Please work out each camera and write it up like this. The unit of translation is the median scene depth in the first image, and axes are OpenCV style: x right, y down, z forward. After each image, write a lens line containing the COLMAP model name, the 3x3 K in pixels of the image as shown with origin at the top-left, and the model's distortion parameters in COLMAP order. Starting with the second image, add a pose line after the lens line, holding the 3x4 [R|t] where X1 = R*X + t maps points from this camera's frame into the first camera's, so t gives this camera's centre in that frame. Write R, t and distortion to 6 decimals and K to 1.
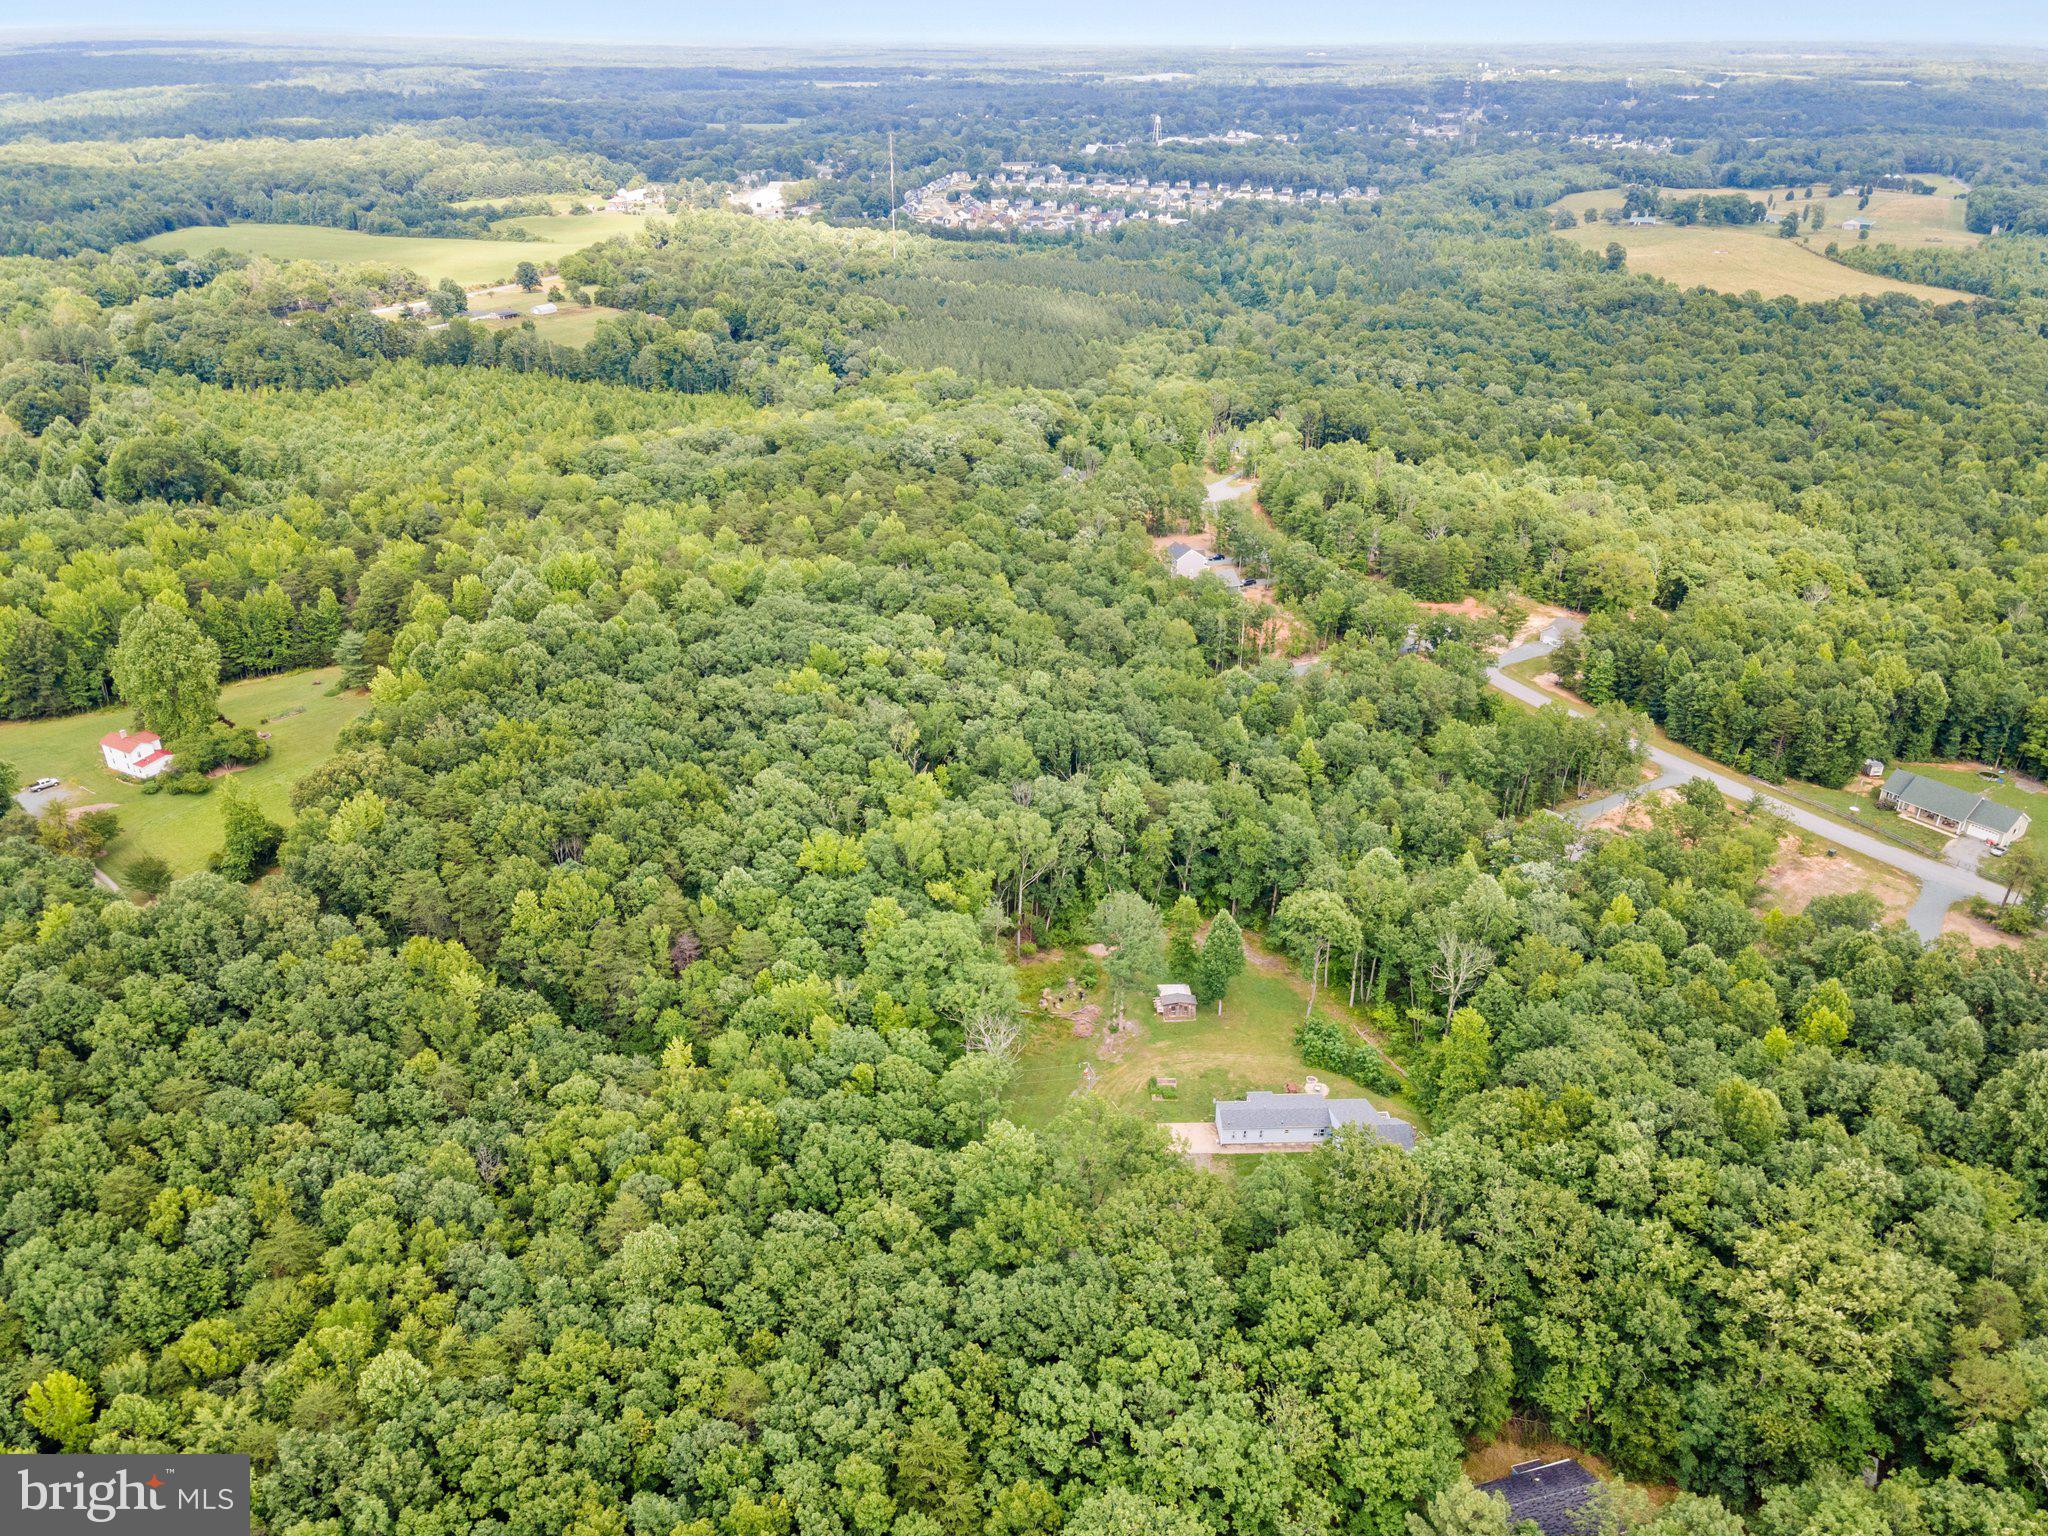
lens RADIAL K [[1514.8, 0, 1024.0], [0, 1514.8, 768.0], [0, 0, 1]] dist [0.006273, 0.080896]
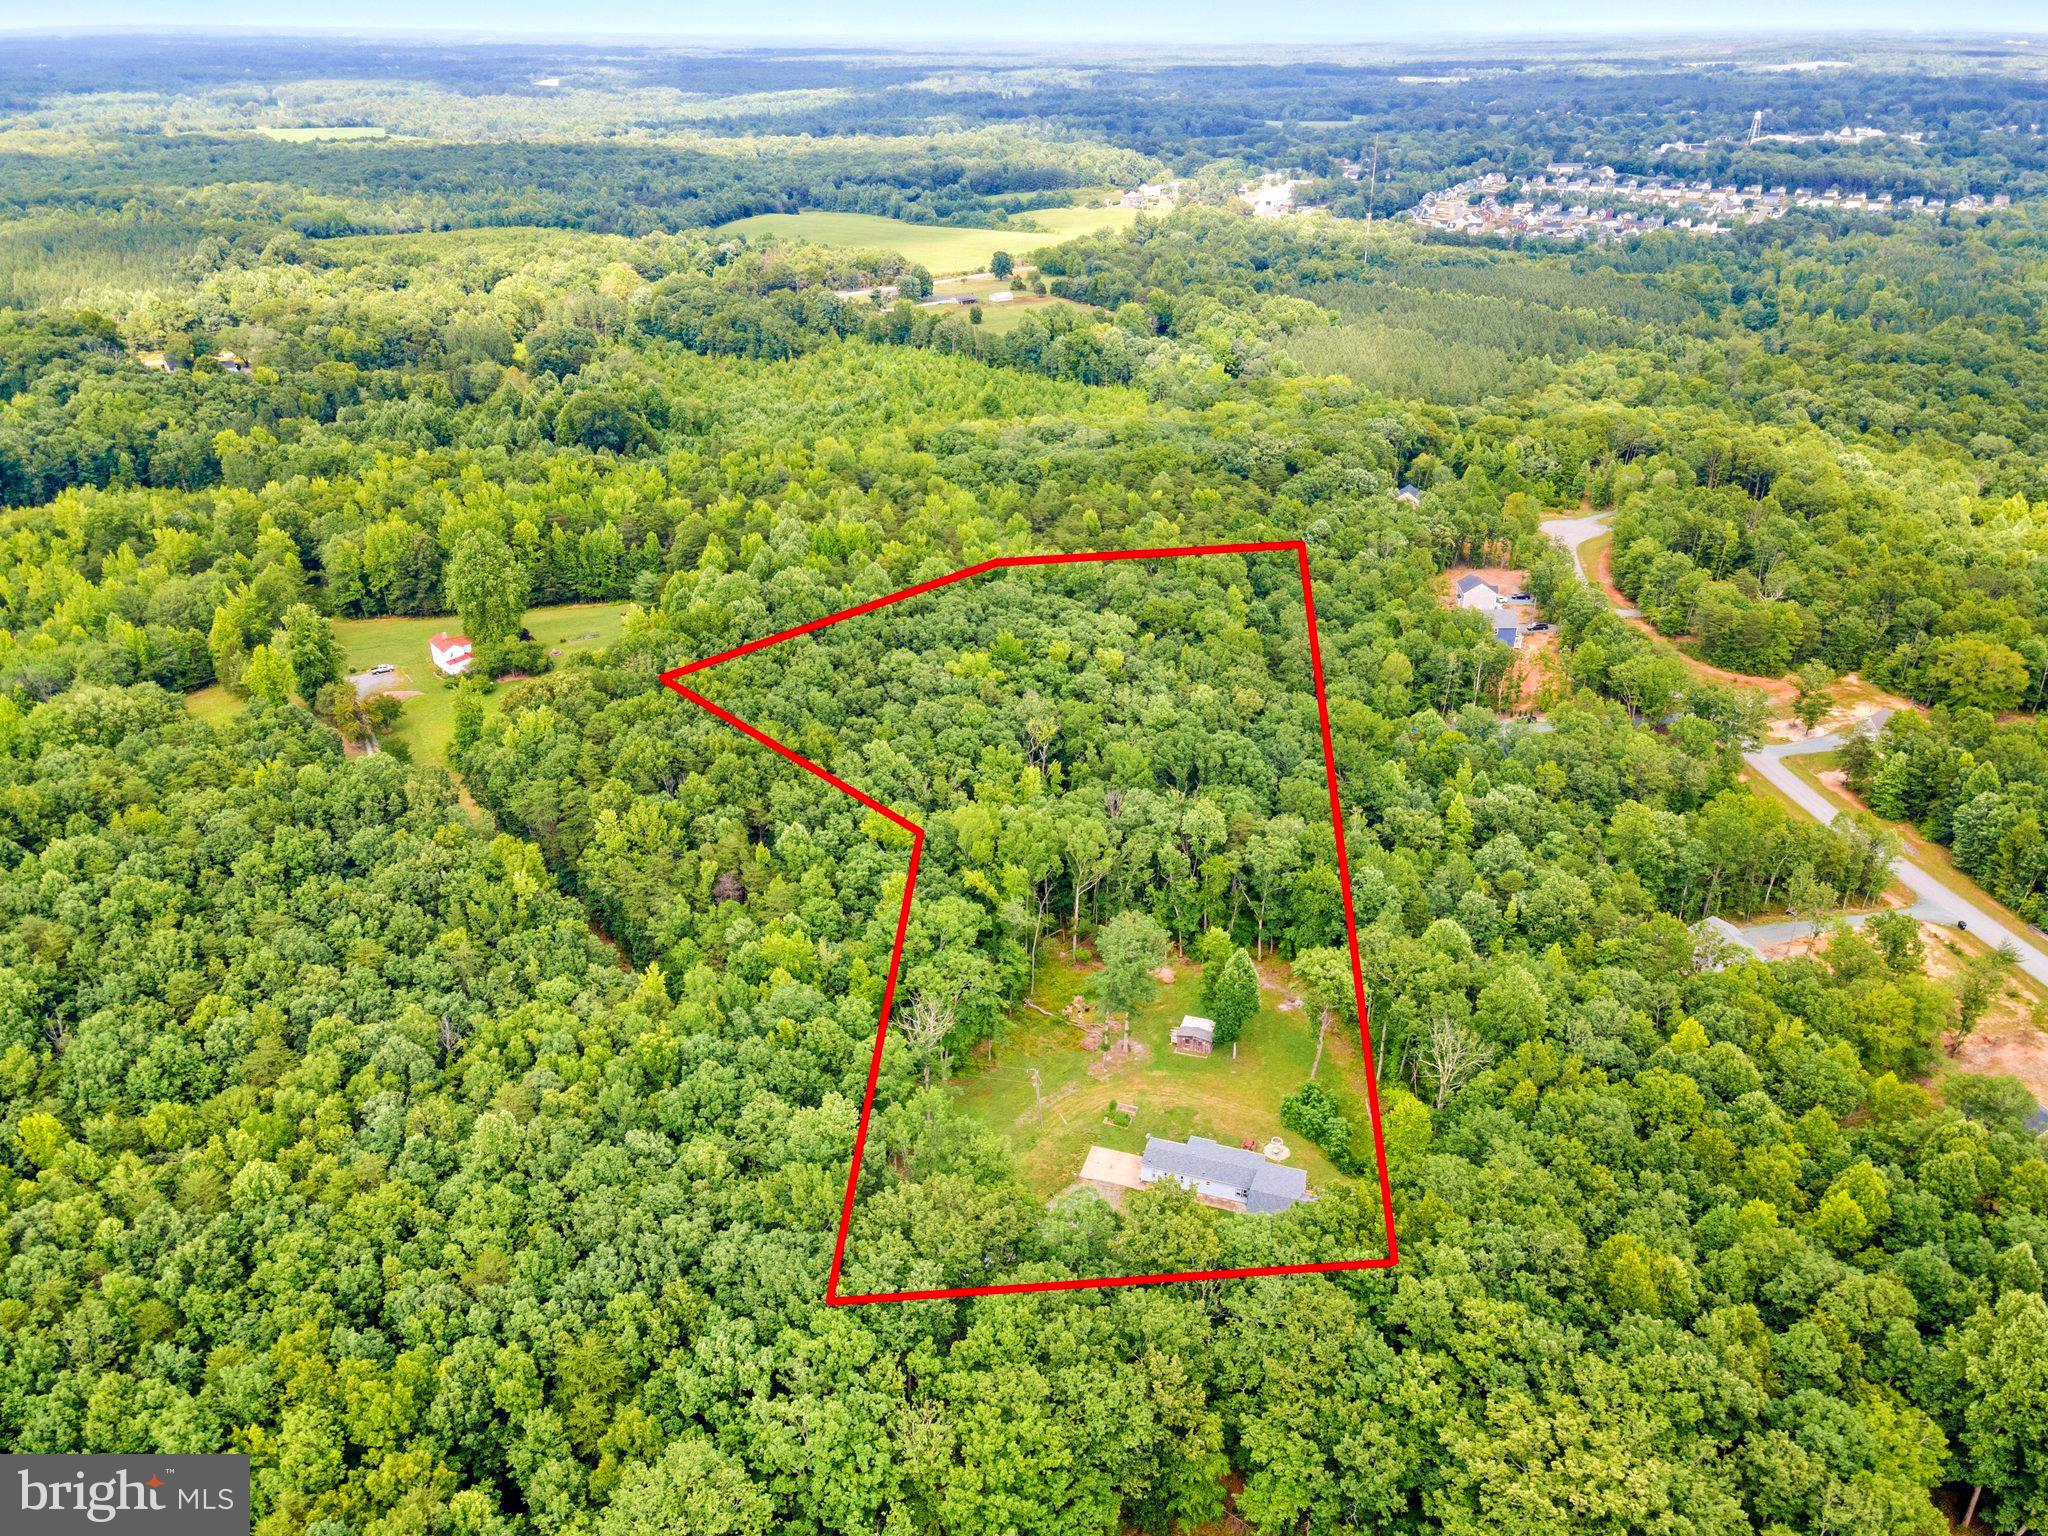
lens RADIAL K [[1529.4, 0, 1024.0], [0, 1529.4, 768.0], [0, 0, 1]] dist [0.008125, 0.072530]
pose [[0.933218, 0.150608, -0.326223, 0.107141], [-0.151099, 0.988227, 0.023990, -0.008006], [0.325996, 0.026904, 0.944988, 0.012691]]
